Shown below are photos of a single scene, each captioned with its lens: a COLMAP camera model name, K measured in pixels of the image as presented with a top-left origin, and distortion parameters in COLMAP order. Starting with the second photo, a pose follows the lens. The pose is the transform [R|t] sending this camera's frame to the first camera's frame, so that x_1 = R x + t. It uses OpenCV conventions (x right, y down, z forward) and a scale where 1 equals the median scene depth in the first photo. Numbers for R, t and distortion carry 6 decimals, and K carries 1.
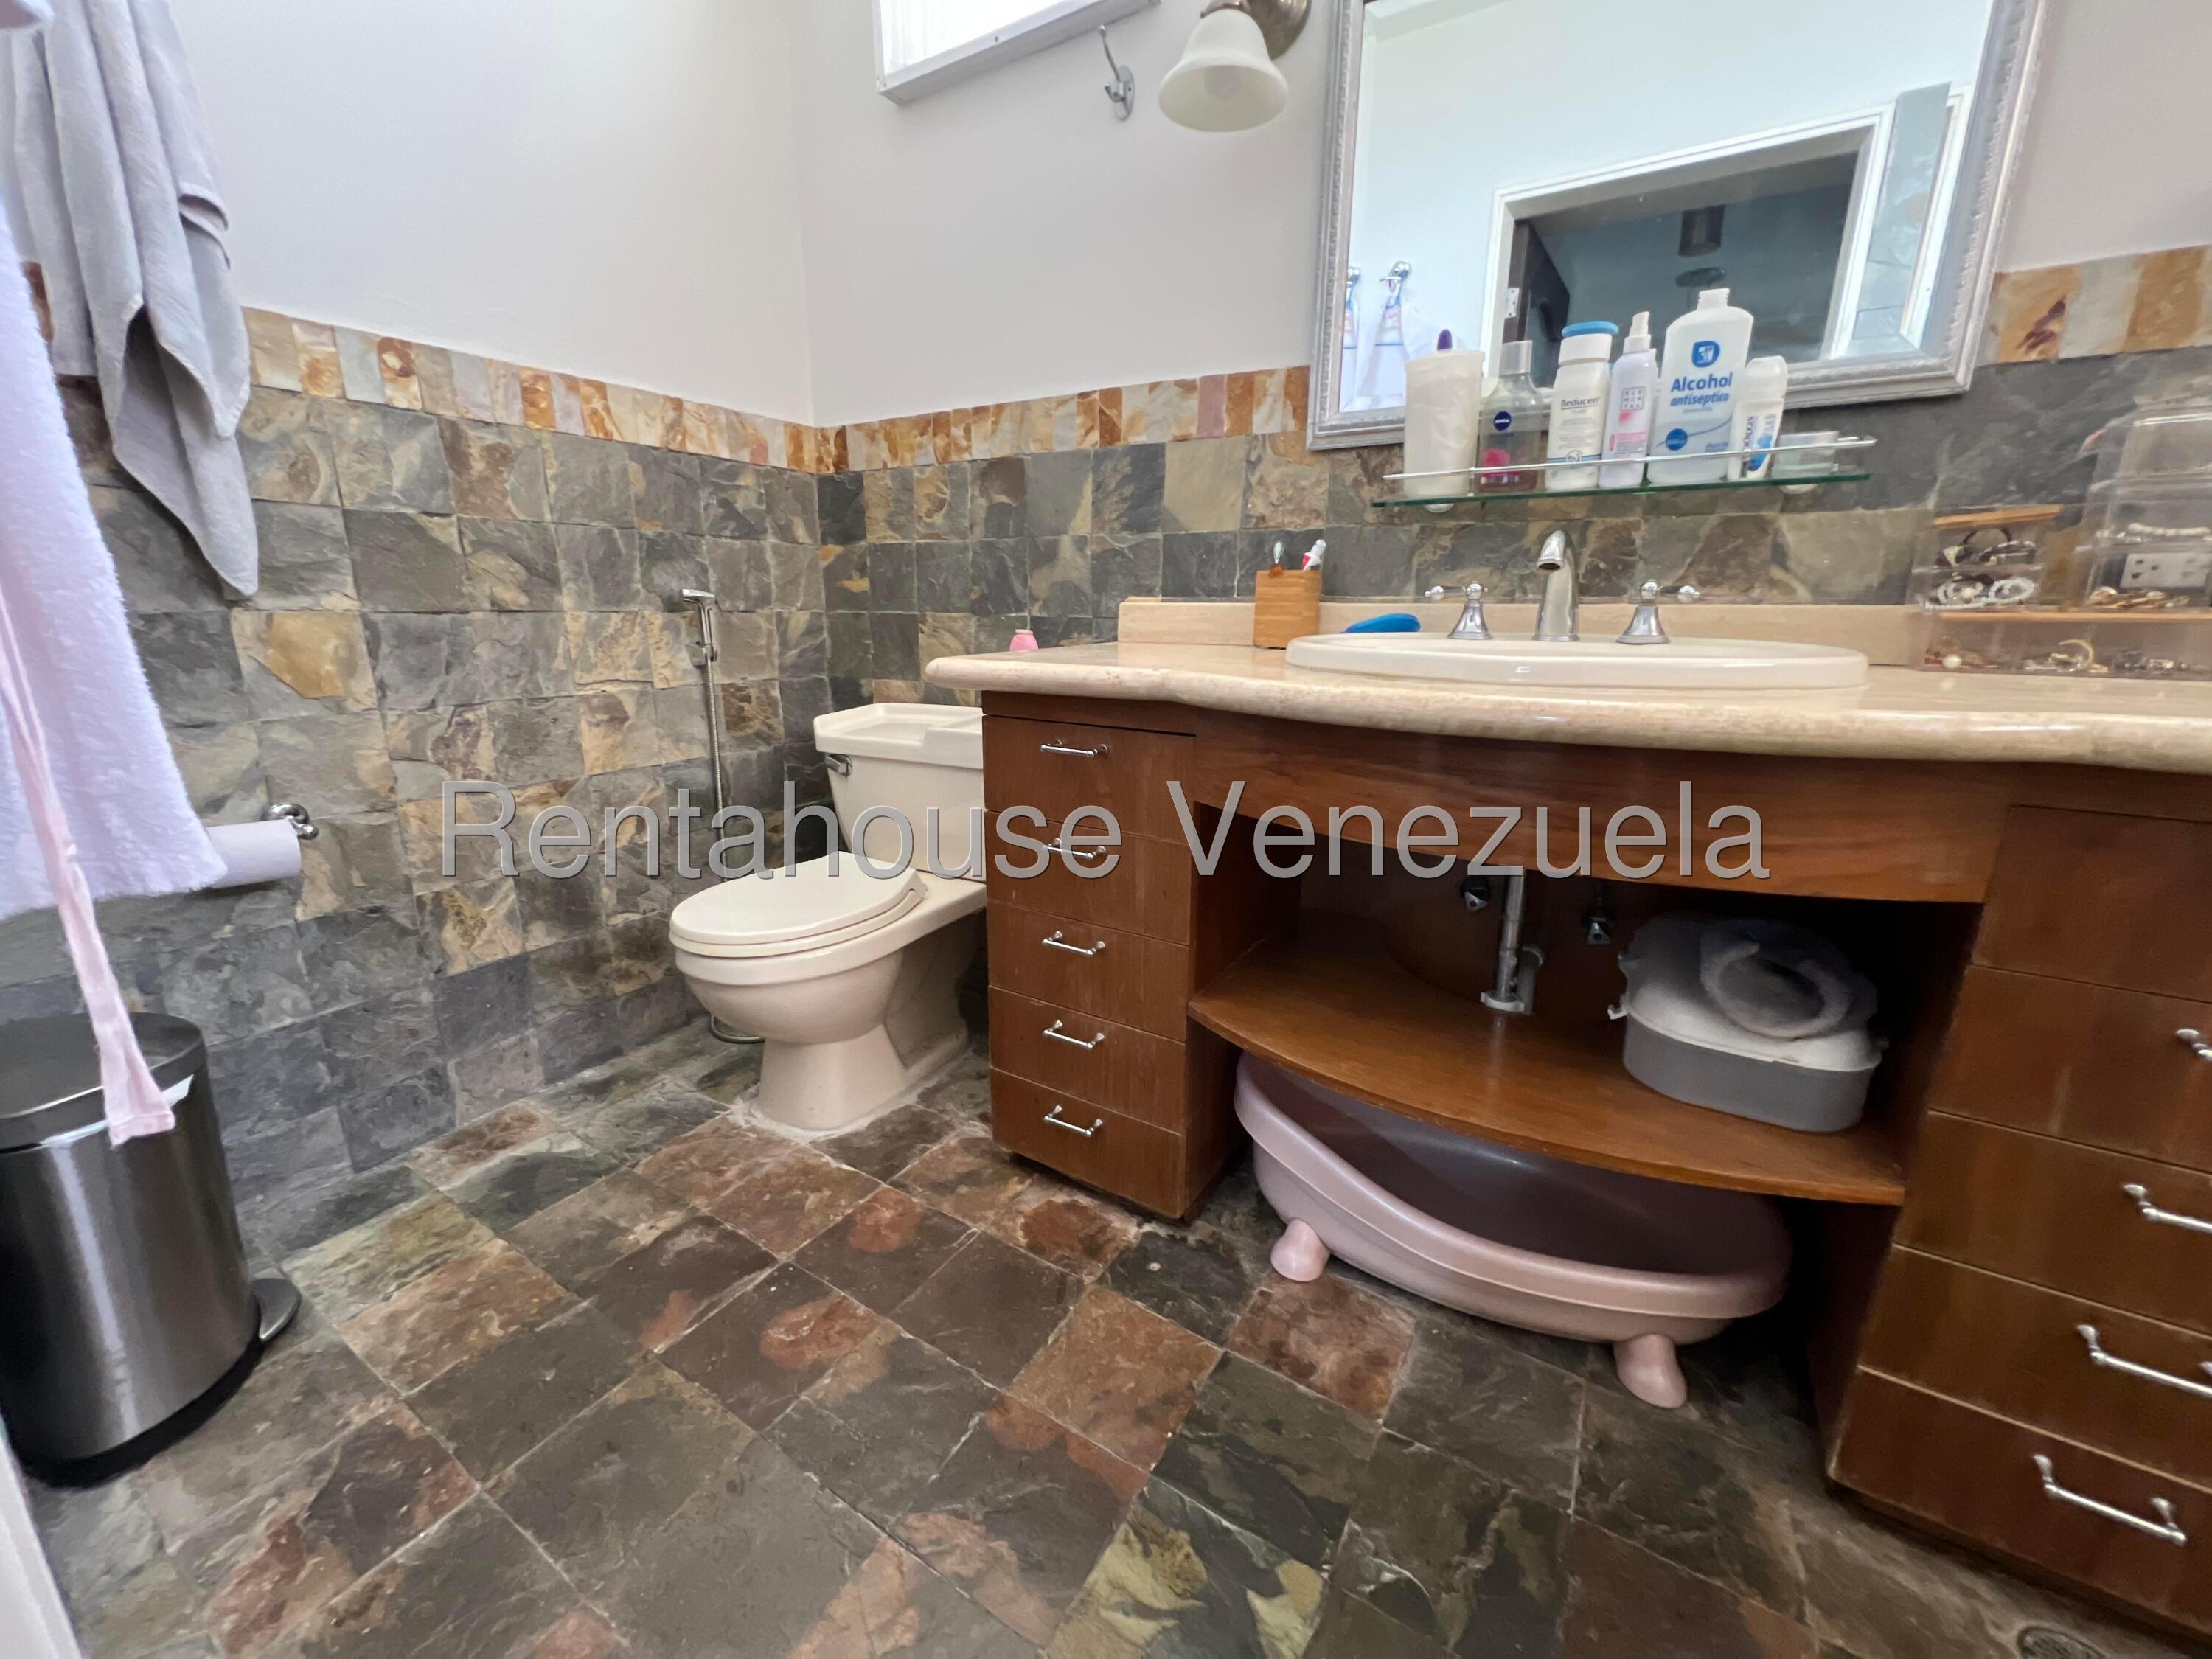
lens RADIAL K [[884.6, 0, 1108.8], [0, 884.6, 822.3], [0, 0, 1]] dist [-0.000138, -0.000018]
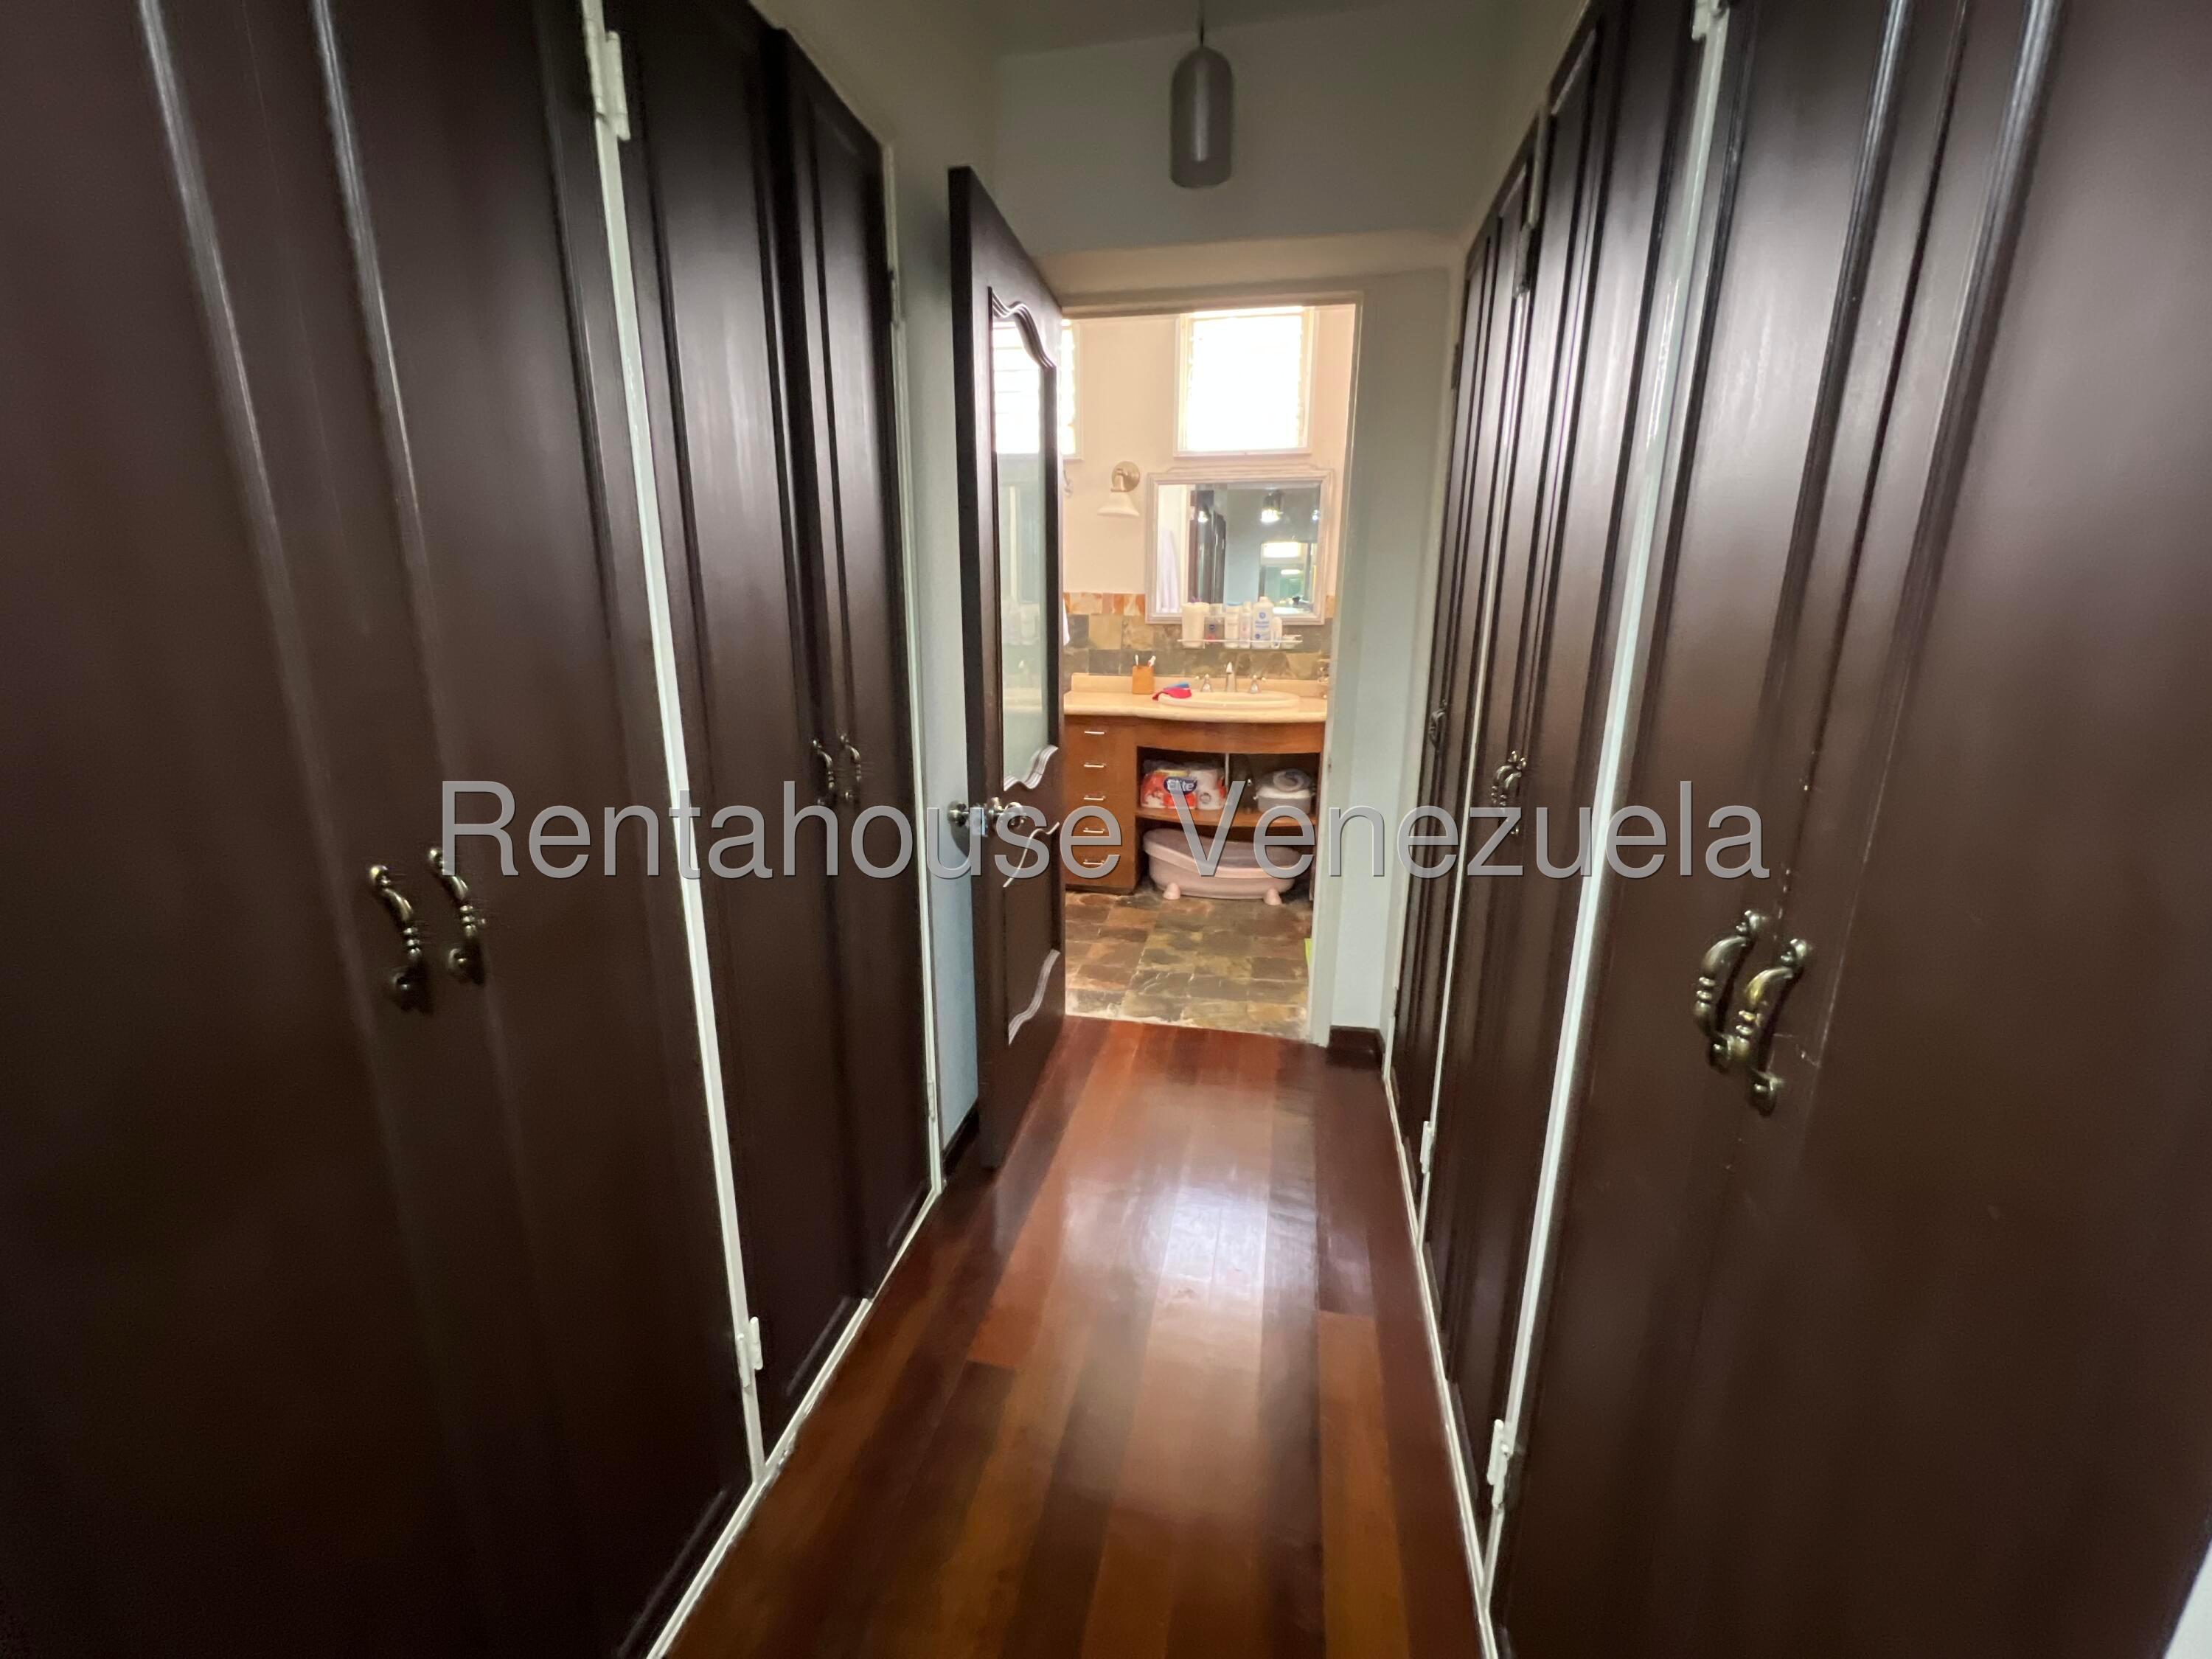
lens RADIAL K [[884.6, 0, 1106.2], [0, 884.6, 824.6], [0, 0, 1]] dist [-0.000138, -0.000018]
pose [[0.937720, -0.088767, 0.335858, -0.988314], [0.084573, 0.996048, 0.027127, 0.144892], [-0.336939, 0.002967, 0.941522, -1.775320]]
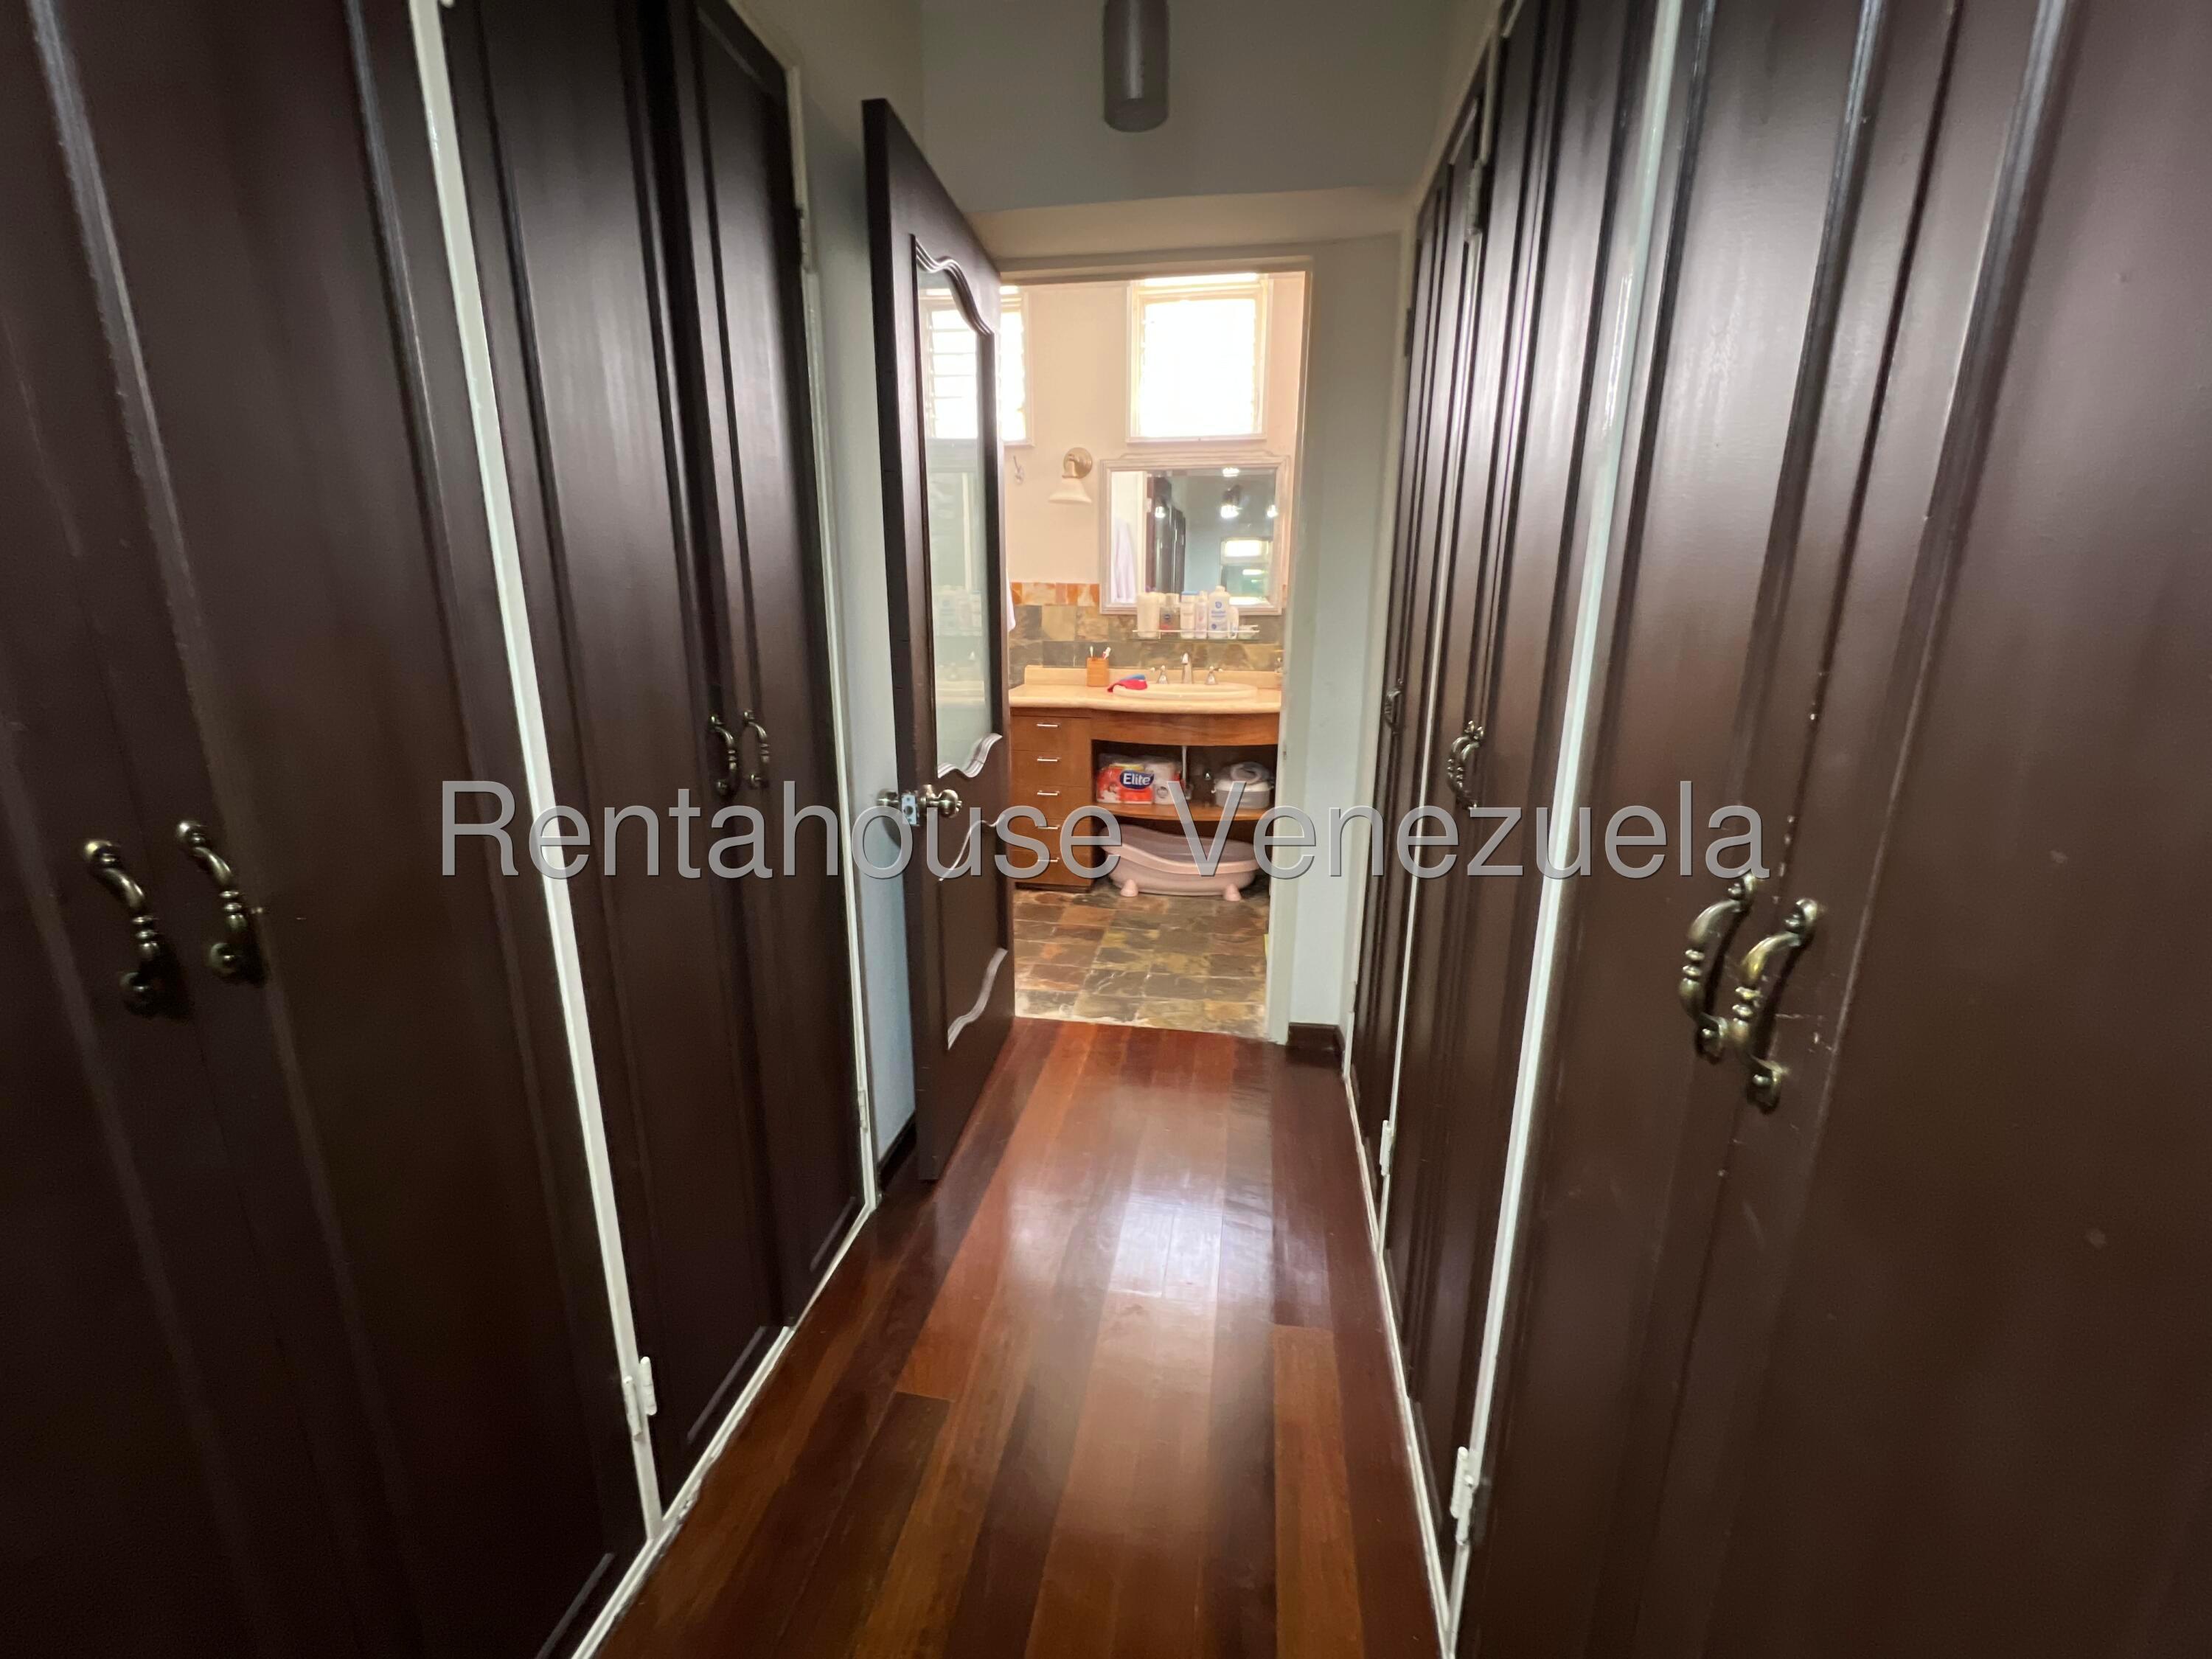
lens RADIAL K [[884.6, 0, 1105.6], [0, 884.6, 823.8], [0, 0, 1]] dist [-0.000138, -0.000018]
pose [[0.924020, -0.096294, 0.370020, -0.923899], [0.093242, 0.995299, 0.026172, 0.174416], [-0.370800, 0.010318, 0.928655, -1.711034]]
